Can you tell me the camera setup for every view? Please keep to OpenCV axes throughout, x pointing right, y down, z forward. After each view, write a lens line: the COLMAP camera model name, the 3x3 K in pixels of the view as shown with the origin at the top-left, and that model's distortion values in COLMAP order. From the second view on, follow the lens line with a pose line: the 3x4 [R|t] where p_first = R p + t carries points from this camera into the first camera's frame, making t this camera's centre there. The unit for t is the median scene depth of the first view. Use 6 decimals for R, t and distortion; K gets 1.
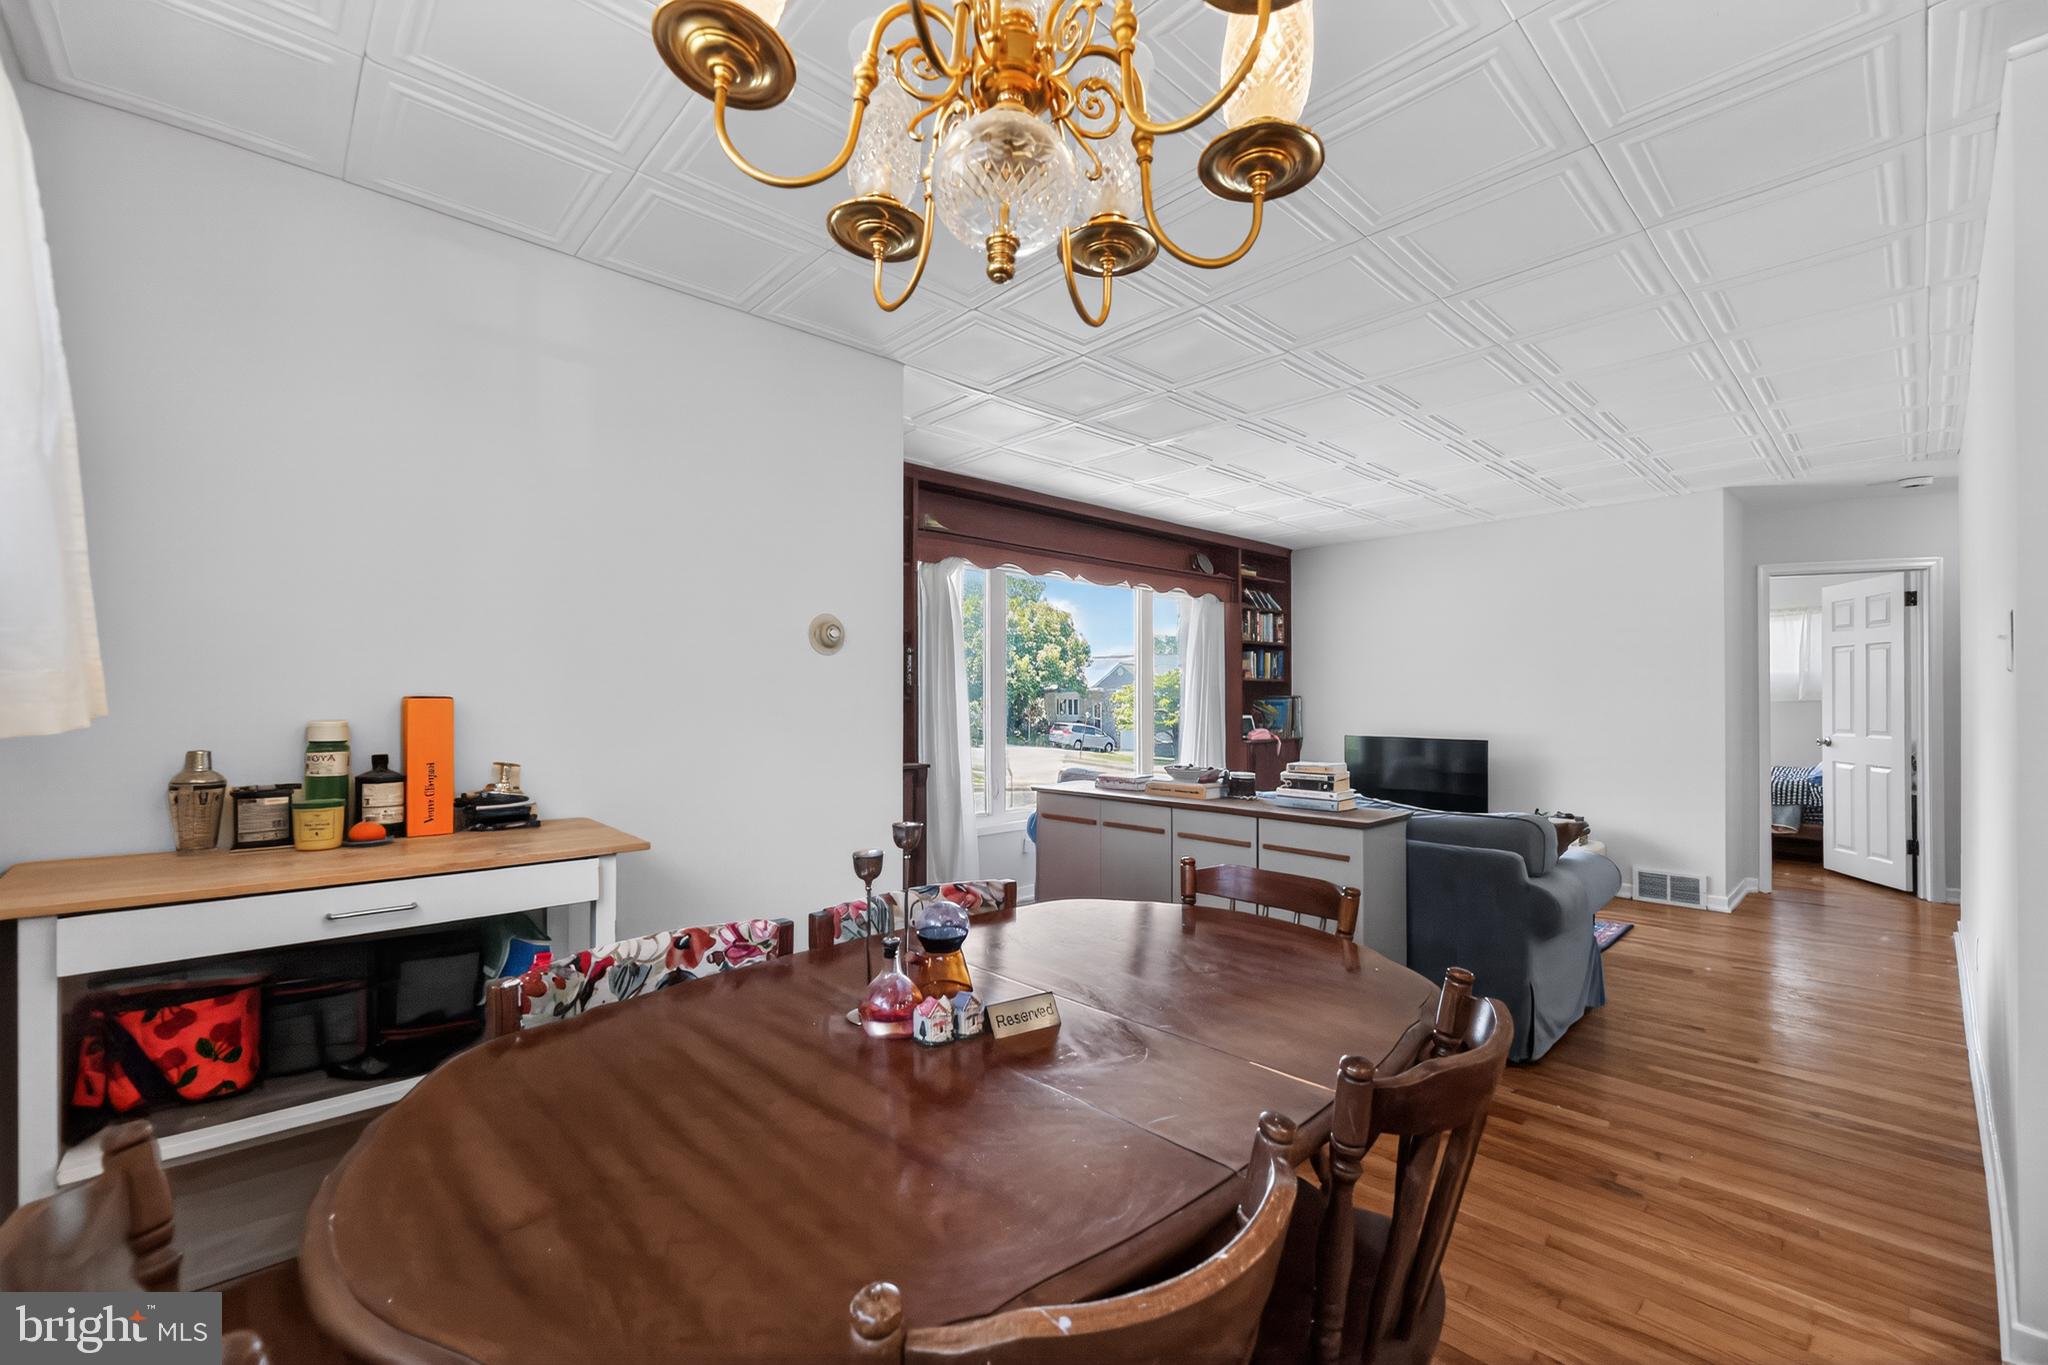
lens RADIAL K [[838.6, 0, 1015.2], [0, 838.6, 692.9], [0, 0, 1]] dist [0.000607, -0.001581]
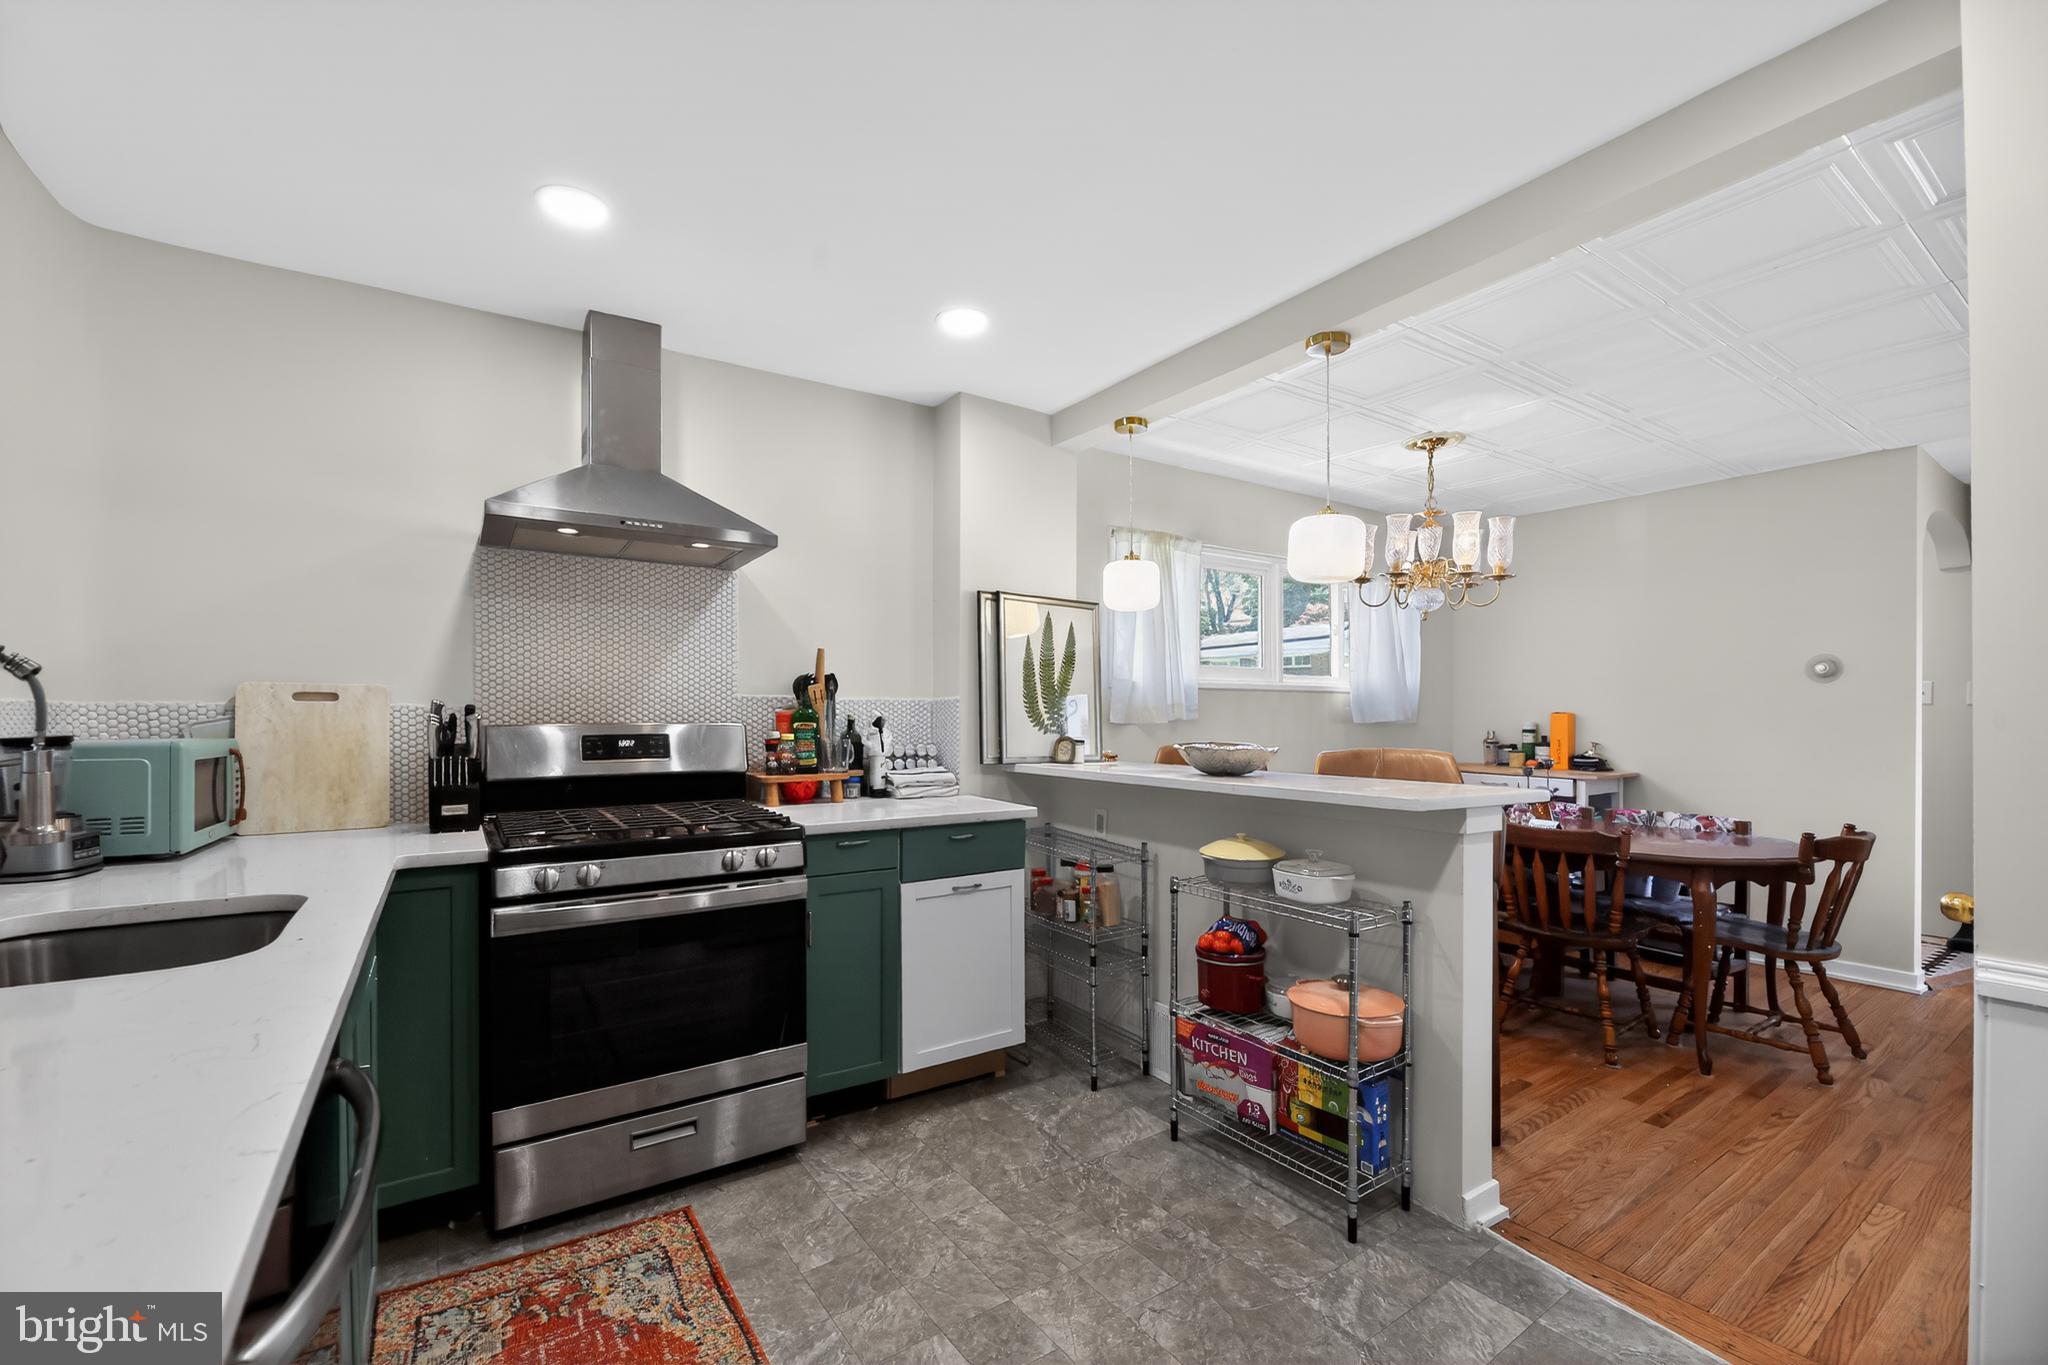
lens RADIAL K [[838.6, 0, 1005.2], [0, 838.6, 715.6], [0, 0, 1]] dist [0.000607, -0.001581]
pose [[-0.163834, 0.001439, -0.986487, 0.638081], [0.004588, 0.999989, 0.000696, 0.000721], [0.986477, -0.004412, -0.163839, -0.066742]]
